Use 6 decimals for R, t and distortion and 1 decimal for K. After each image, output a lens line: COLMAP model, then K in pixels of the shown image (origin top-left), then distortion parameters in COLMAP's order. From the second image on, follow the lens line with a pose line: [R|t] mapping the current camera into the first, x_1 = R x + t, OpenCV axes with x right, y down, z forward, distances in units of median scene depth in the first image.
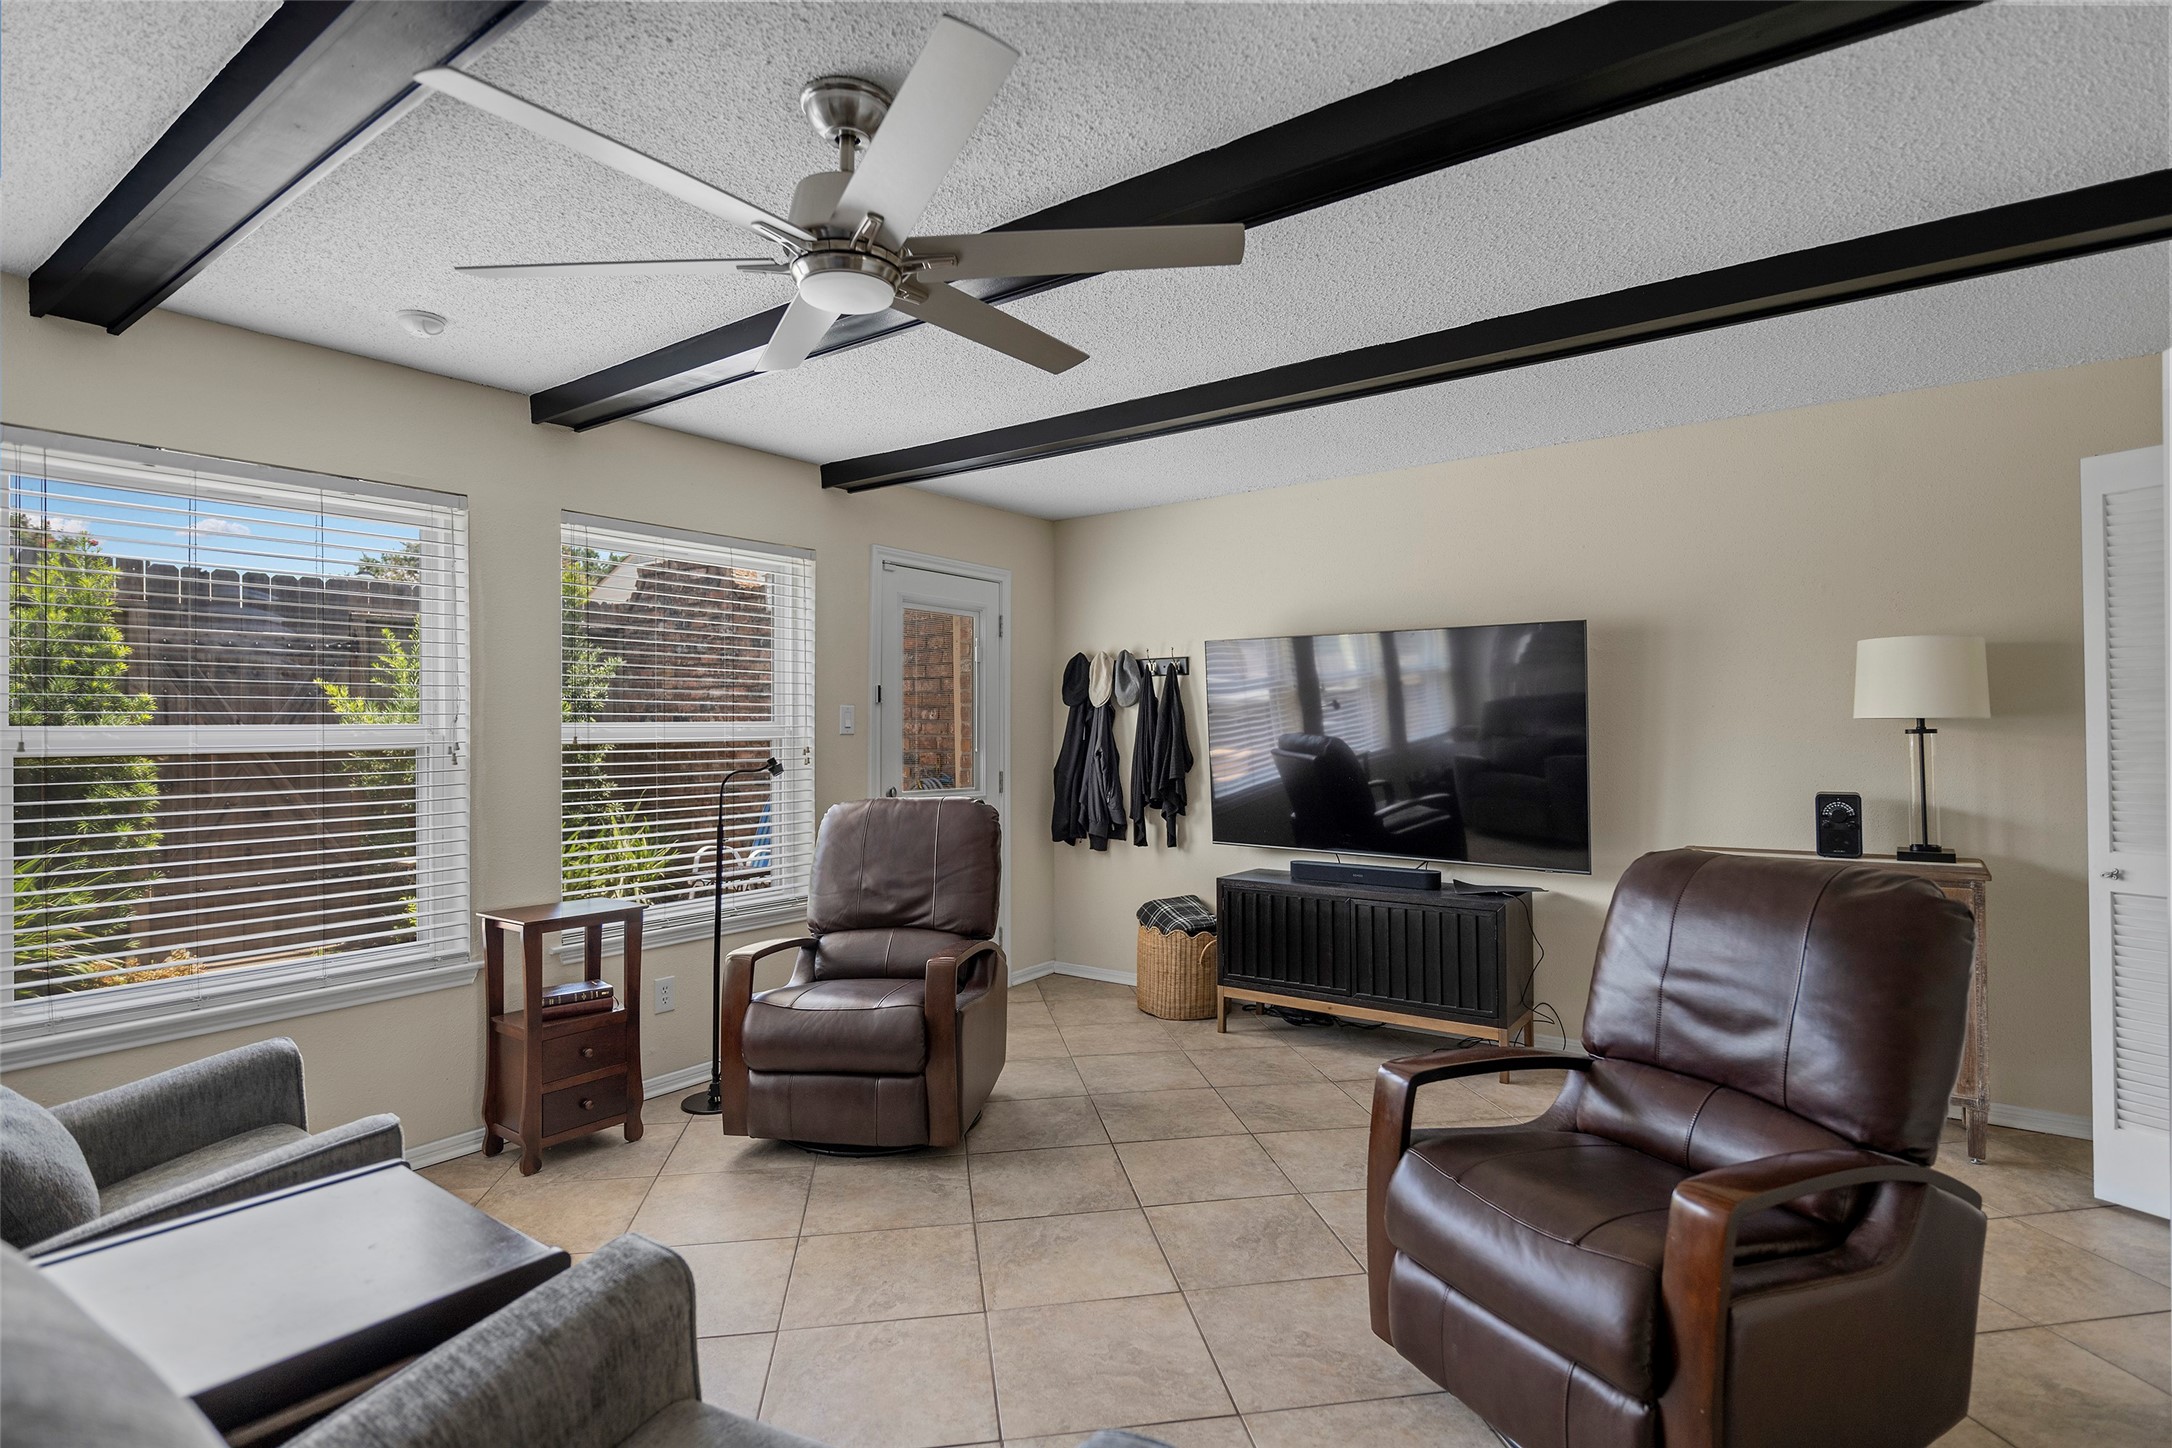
lens RADIAL K [[1129.8, 0, 1070.9], [0, 1129.8, 718.1], [0, 0, 1]] dist [-0.005853, -0.000693]
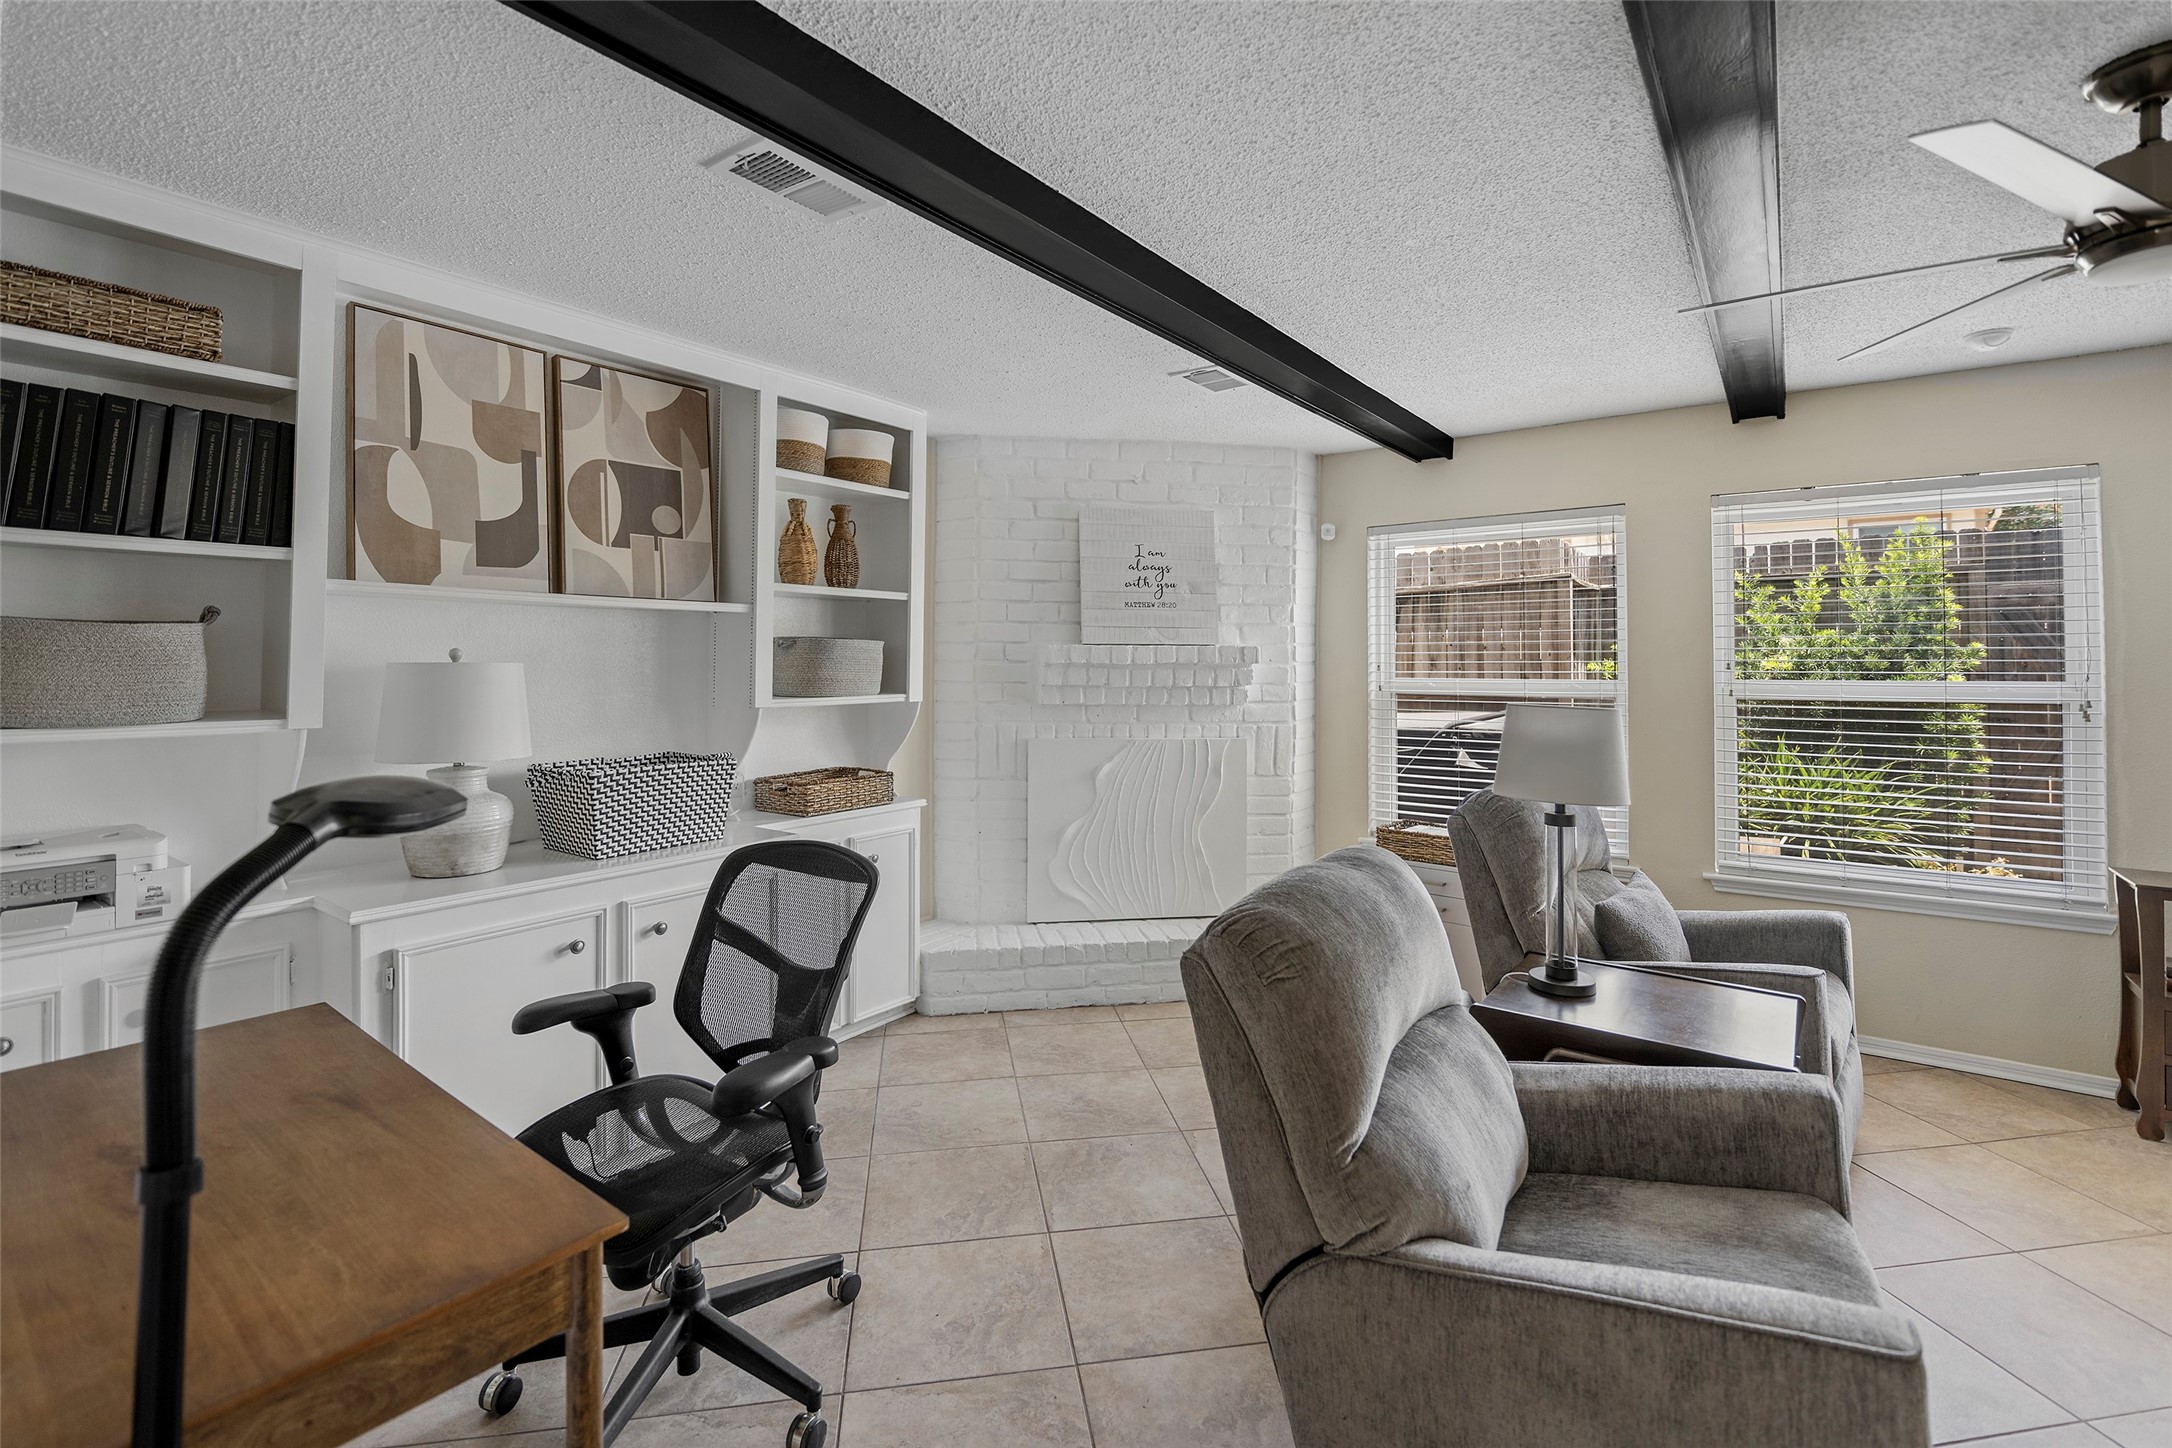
lens RADIAL K [[1004.2, 0, 1076.4], [0, 1004.2, 656.6], [0, 0, 1]] dist [-0.005426, 0.001471]
pose [[0.033558, 0.008655, -0.999399, 0.348167], [-0.001758, 0.999961, 0.008601, -0.025385], [0.999435, 0.001468, 0.033572, 0.023630]]
